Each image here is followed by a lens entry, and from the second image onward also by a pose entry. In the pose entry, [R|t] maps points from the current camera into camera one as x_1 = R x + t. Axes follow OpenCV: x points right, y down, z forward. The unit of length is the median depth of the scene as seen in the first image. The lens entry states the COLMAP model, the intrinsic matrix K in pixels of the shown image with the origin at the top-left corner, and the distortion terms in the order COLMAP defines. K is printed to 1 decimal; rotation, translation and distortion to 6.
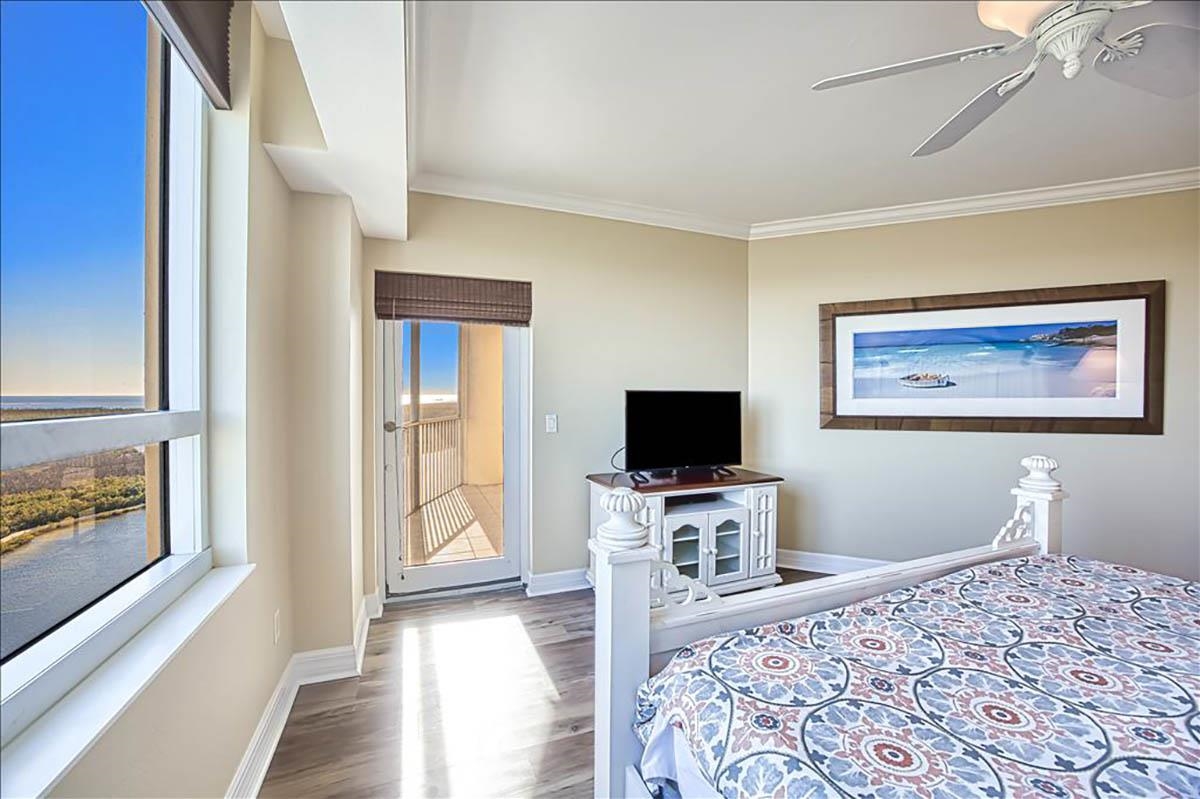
lens RADIAL K [[480.0, 0, 592.5], [0, 480.0, 392.2], [0, 0, 1]] dist [-0.028918, 0.000819]
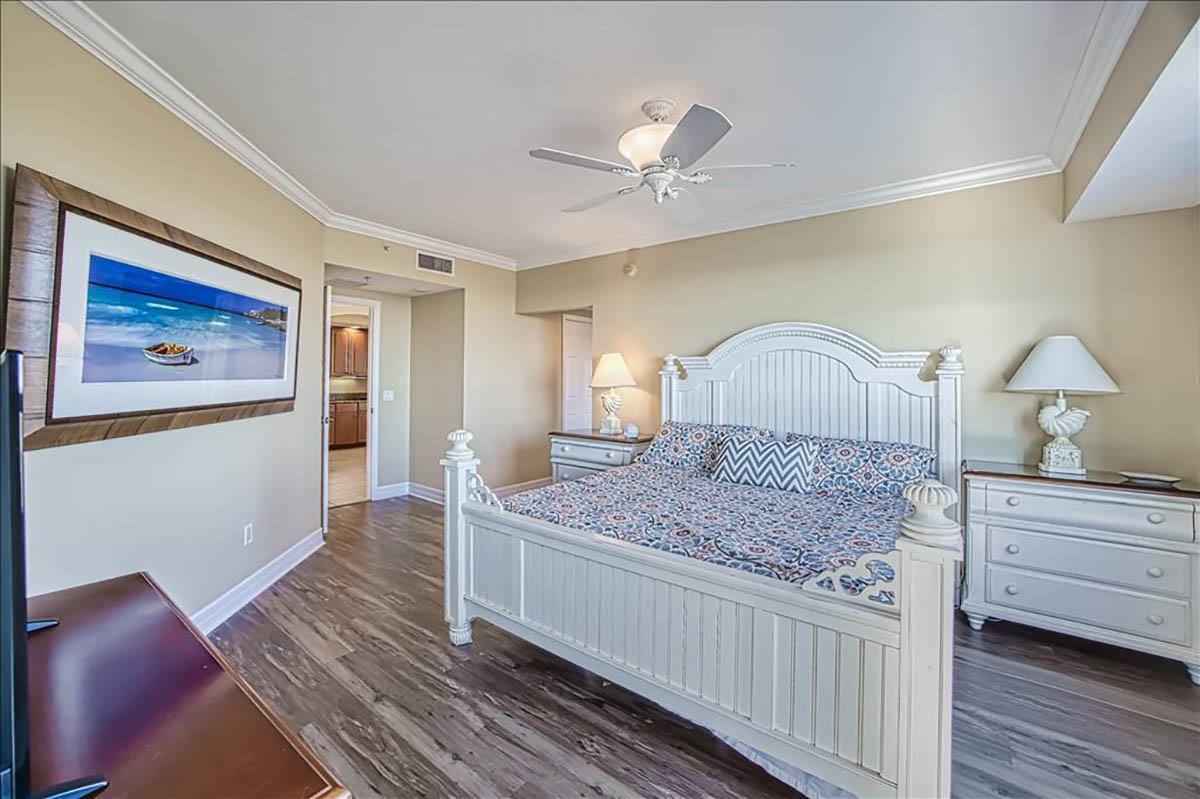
lens RADIAL K [[480.0, 0, 592.5], [0, 480.0, 392.2], [0, 0, 1]] dist [-0.028918, 0.000819]
pose [[-0.504744, -0.028144, 0.862810, -0.171950], [-0.013148, 0.999603, 0.024914, 0.004877], [-0.863169, 0.001231, -0.504914, 0.851961]]
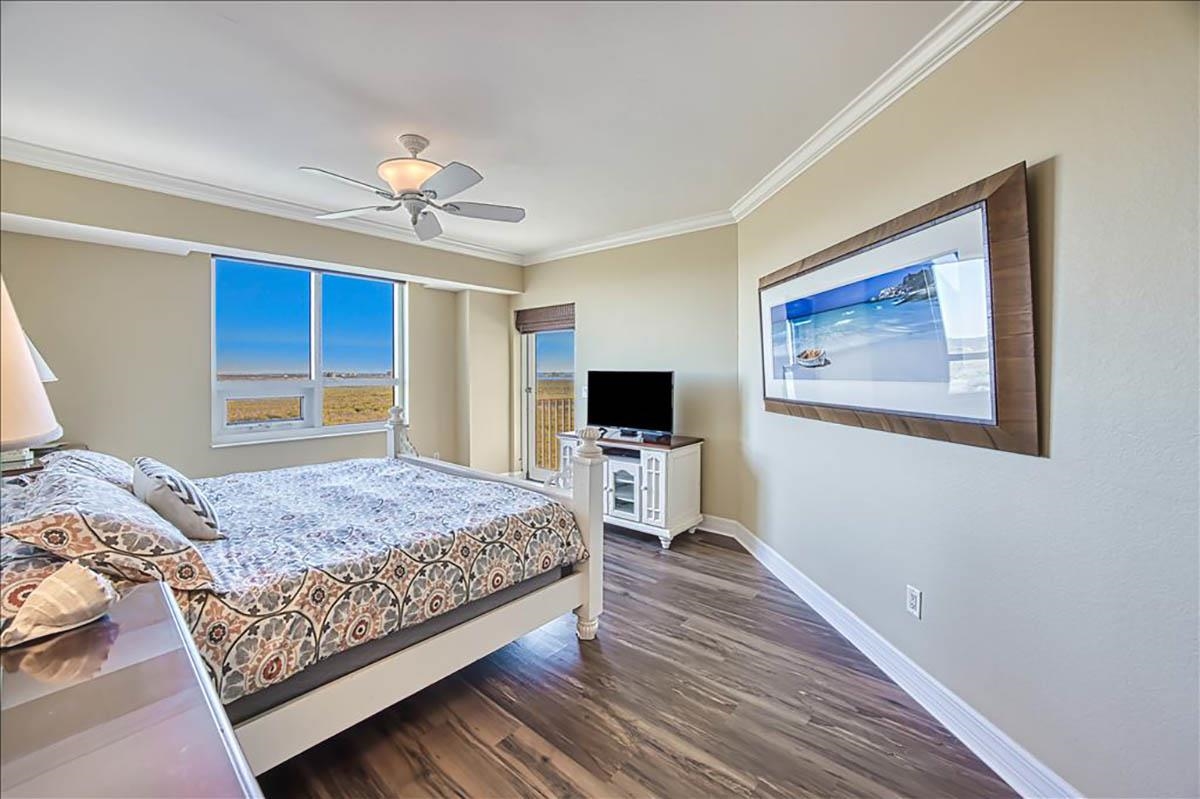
lens RADIAL K [[480.0, 0, 592.5], [0, 480.0, 392.2], [0, 0, 1]] dist [-0.028918, 0.000819]
pose [[0.476279, 0.039514, -0.878406, 1.295922], [0.001889, 0.998941, 0.045960, -0.004748], [0.879292, -0.023549, 0.475701, 0.279084]]
